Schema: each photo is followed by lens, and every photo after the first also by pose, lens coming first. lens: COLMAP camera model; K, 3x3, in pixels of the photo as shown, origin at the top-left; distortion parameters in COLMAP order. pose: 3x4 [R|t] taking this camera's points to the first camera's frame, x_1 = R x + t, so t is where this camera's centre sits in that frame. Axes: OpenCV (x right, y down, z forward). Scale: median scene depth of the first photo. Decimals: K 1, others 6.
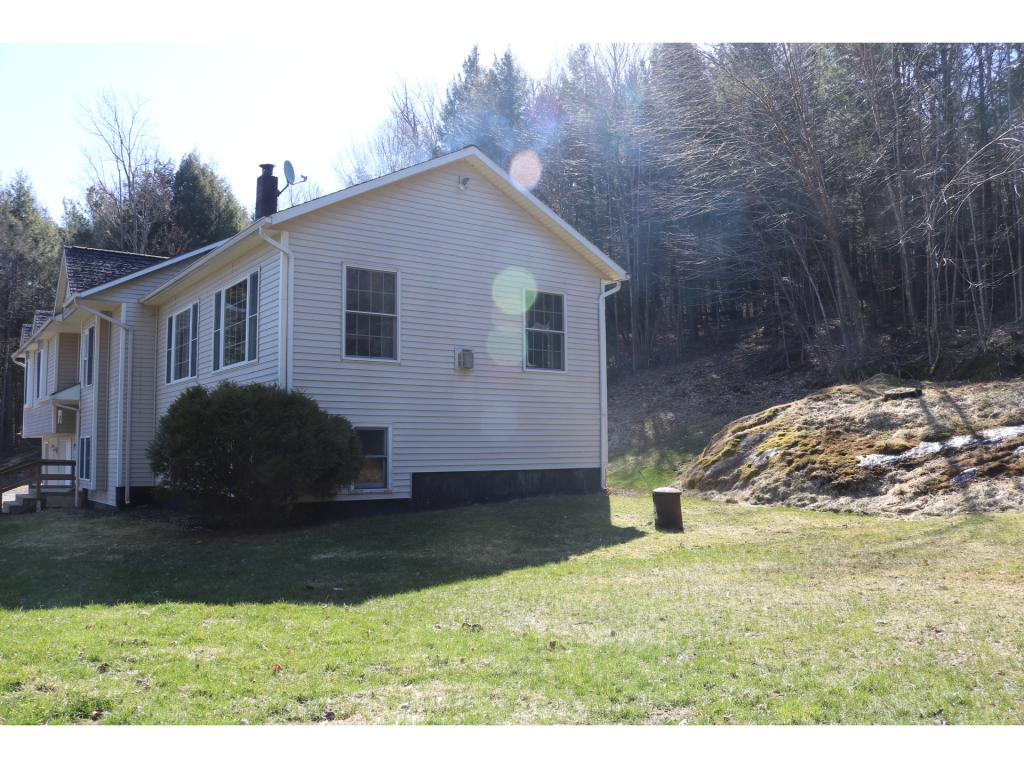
lens RADIAL K [[836.3, 0, 512.0], [0, 836.3, 384.0], [0, 0, 1]] dist [-0.157200, 0.130241]
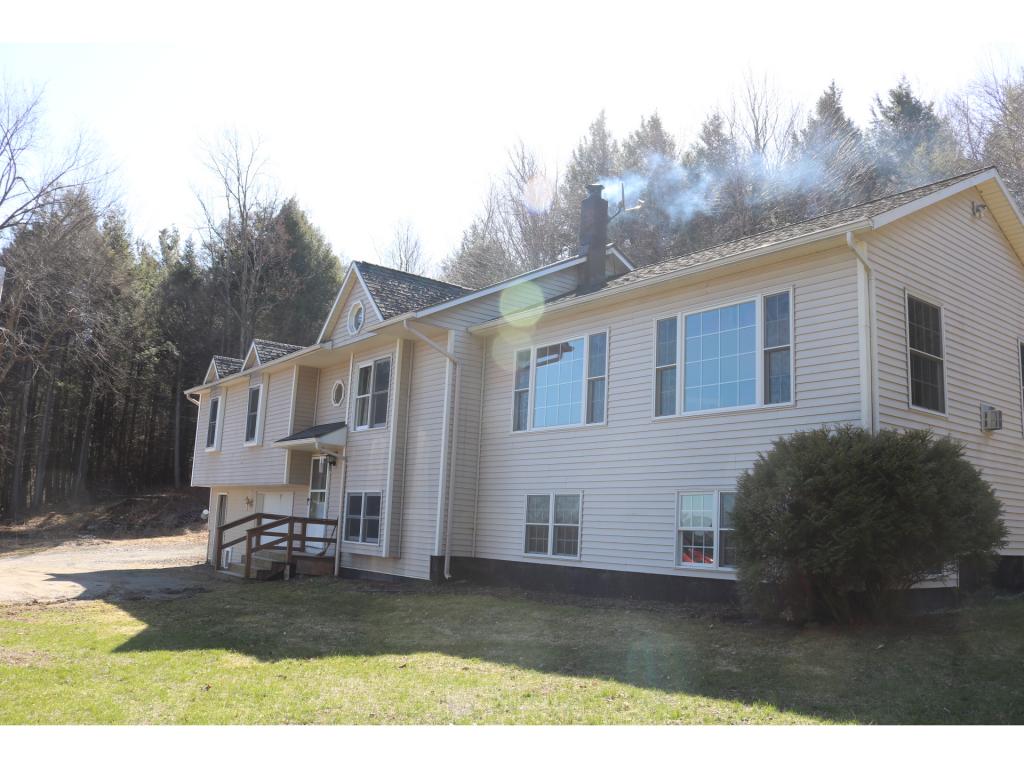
lens RADIAL K [[836.3, 0, 512.0], [0, 836.3, 384.0], [0, 0, 1]] dist [-0.157200, 0.130241]
pose [[0.998258, 0.058555, 0.007201, -0.418203], [-0.057633, 0.993990, -0.093067, 0.029159], [-0.012608, 0.092490, 0.995634, 0.161963]]
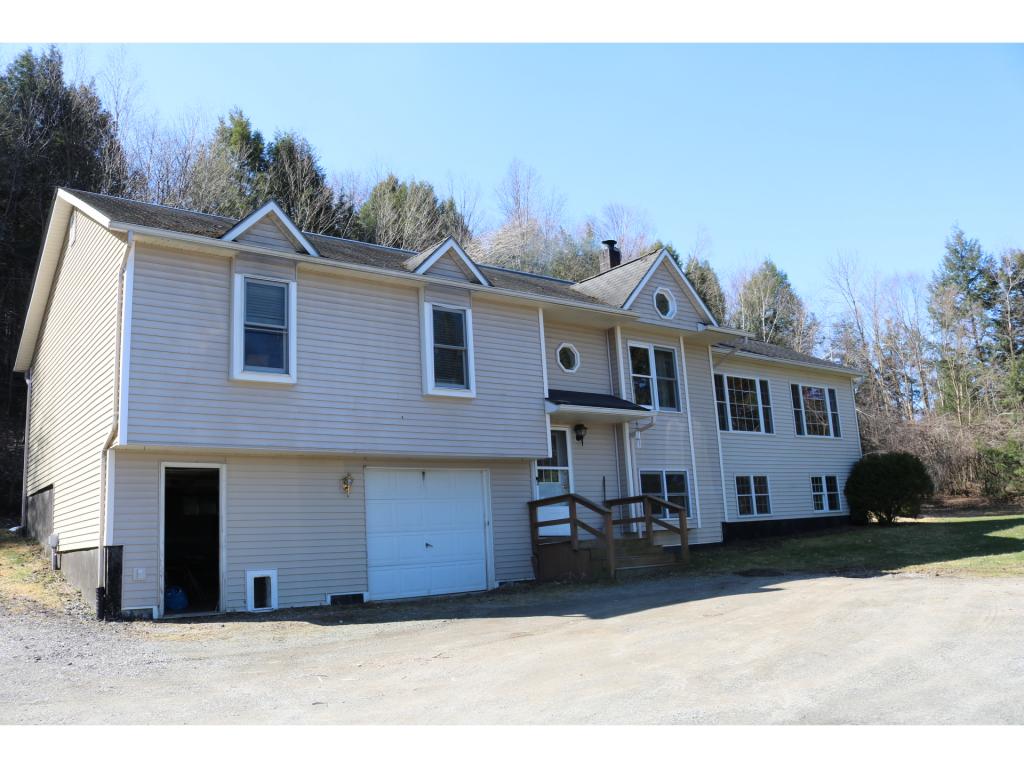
lens RADIAL K [[828.7, 0, 512.0], [0, 828.7, 384.0], [0, 0, 1]] dist [-0.158844, 0.132146]
pose [[-0.011347, 0.200466, 0.979635, -1.504804], [-0.028384, 0.979239, -0.200713, 0.168423], [-0.999533, -0.030083, -0.005421, 1.259562]]
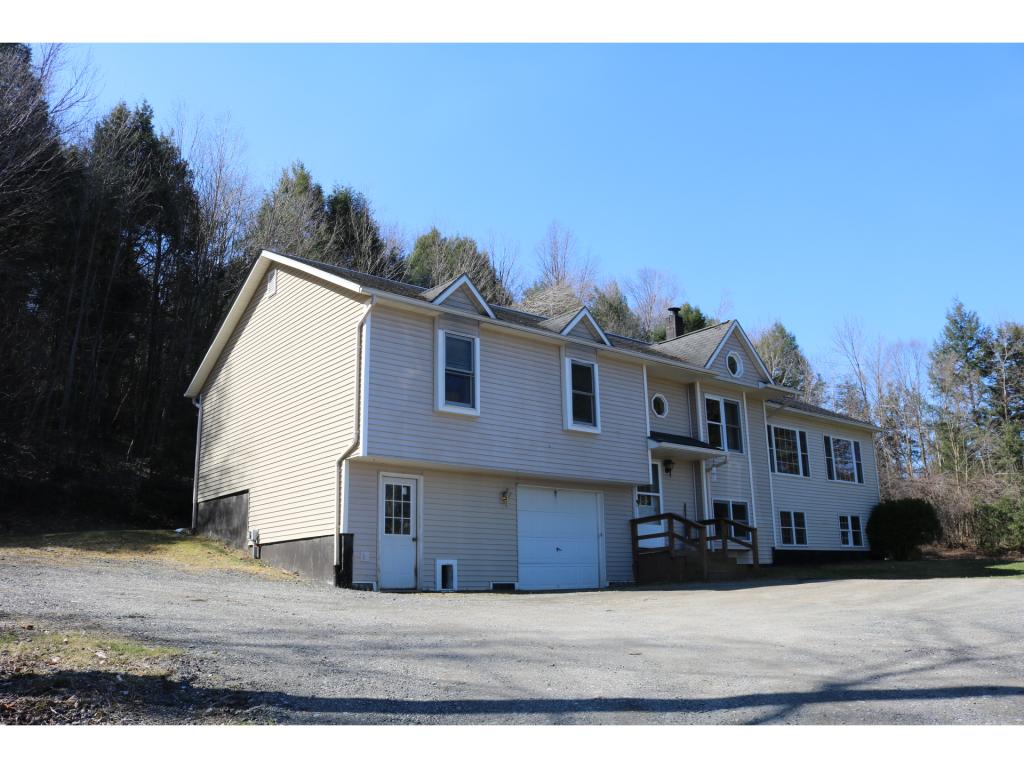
lens RADIAL K [[836.3, 0, 512.0], [0, 836.3, 384.0], [0, 0, 1]] dist [-0.157200, 0.130241]
pose [[-0.034414, 0.255844, 0.966105, -1.712496], [-0.065950, 0.963989, -0.257633, 0.231860], [-0.997229, -0.072580, -0.016301, 1.413838]]
